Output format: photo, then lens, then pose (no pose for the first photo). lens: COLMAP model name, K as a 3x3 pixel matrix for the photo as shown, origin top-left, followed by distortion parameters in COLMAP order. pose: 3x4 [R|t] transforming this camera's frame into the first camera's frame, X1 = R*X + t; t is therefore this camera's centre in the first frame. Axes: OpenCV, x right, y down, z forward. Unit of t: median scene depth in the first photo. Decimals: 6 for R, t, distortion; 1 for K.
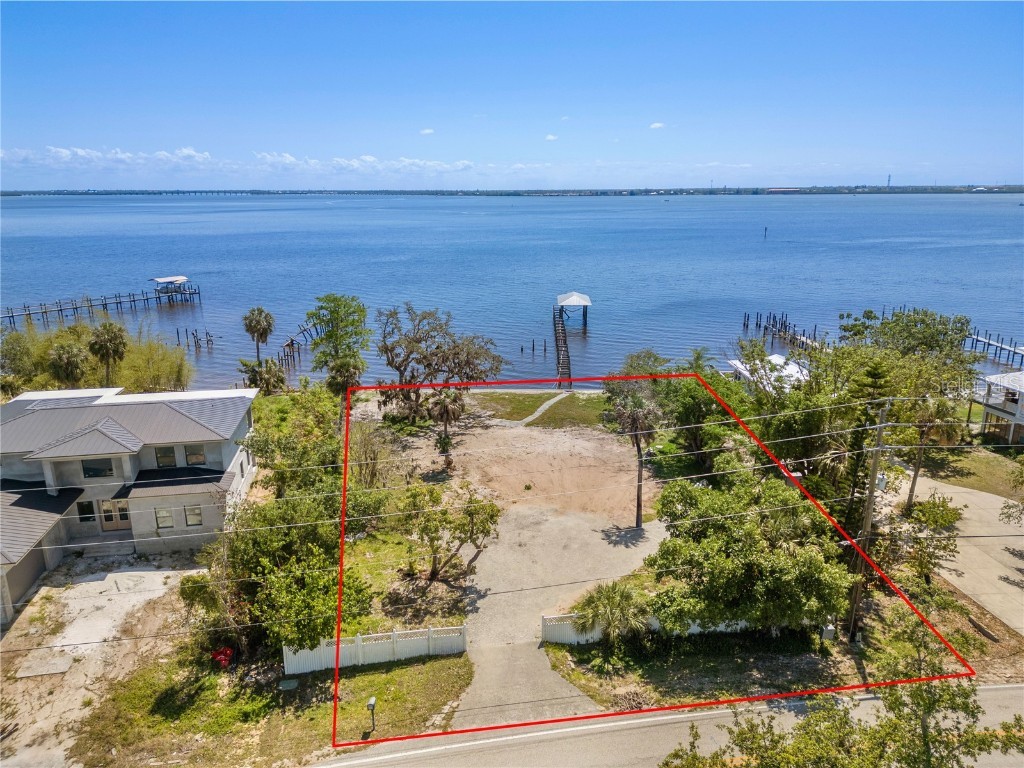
lens RADIAL K [[712.2, 0, 512.0], [0, 712.2, 384.0], [0, 0, 1]] dist [0.083584, -0.083112]
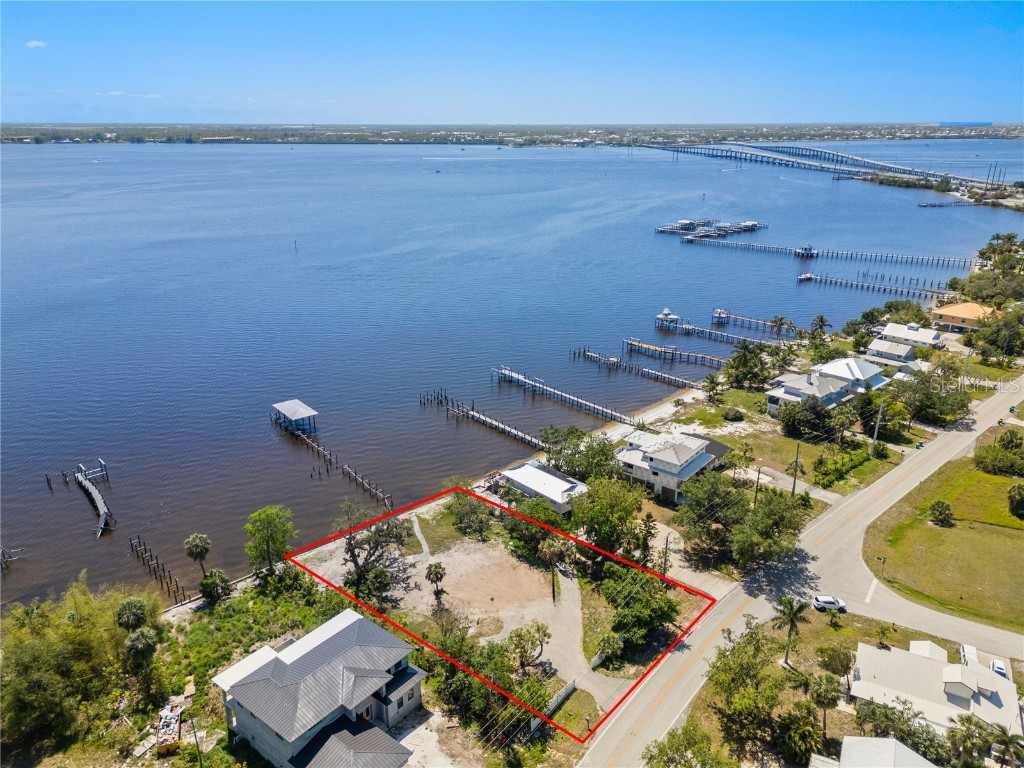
lens RADIAL K [[721.2, 0, 512.0], [0, 721.2, 384.0], [0, 0, 1]] dist [0.095214, -0.115874]
pose [[0.747418, -0.220484, 0.626701, -1.521204], [0.172097, 0.975379, 0.137907, -0.996235], [-0.641677, 0.004779, 0.766960, -0.766991]]
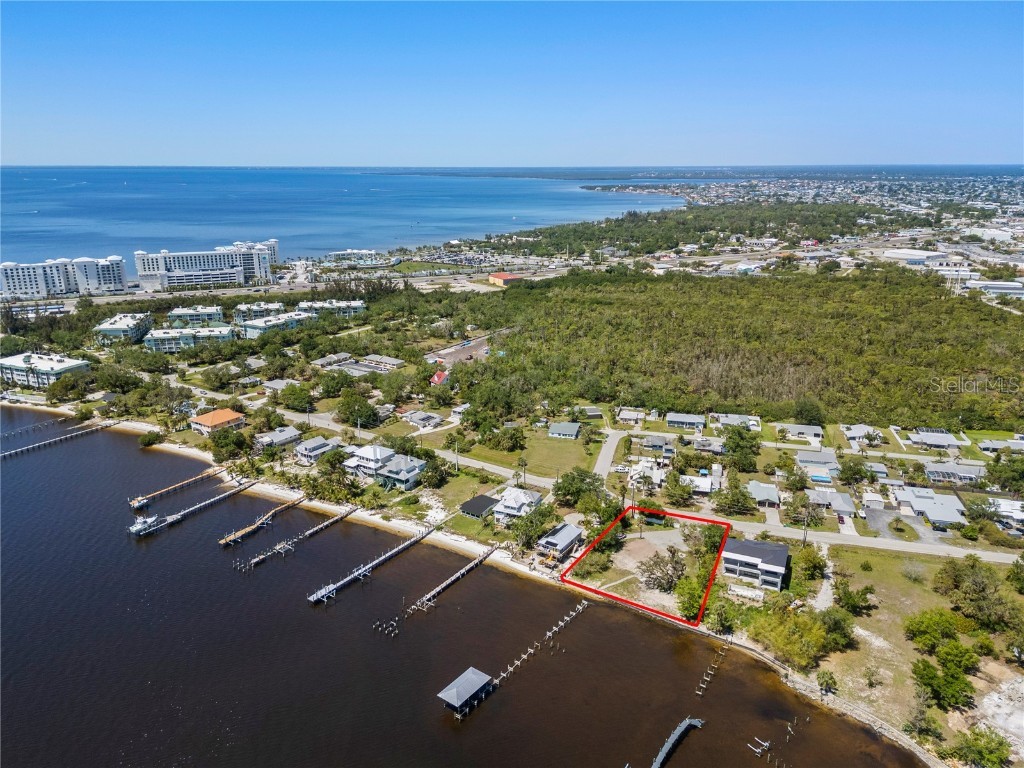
lens RADIAL K [[726.3, 0, 512.0], [0, 726.3, 384.0], [0, 0, 1]] dist [0.100426, -0.135474]
pose [[-0.824800, -0.156698, 0.543278, -2.117492], [0.155169, 0.861214, 0.483976, -4.228368], [-0.543717, 0.483484, -0.686014, 5.750276]]
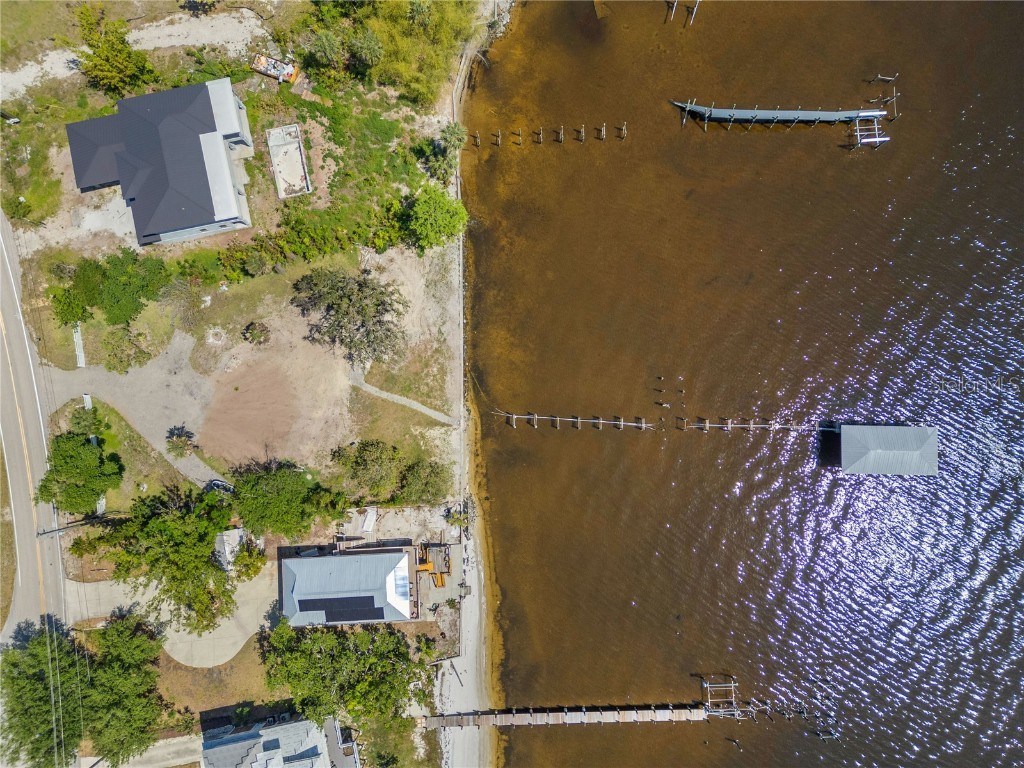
lens RADIAL K [[712.2, 0, 512.0], [0, 712.2, 384.0], [0, 0, 1]] dist [0.083584, -0.083112]
pose [[0.029615, 0.998445, -0.047230, 0.168282], [-0.258097, 0.053286, 0.964648, -2.541216], [0.965665, -0.016378, 0.259274, 1.774095]]
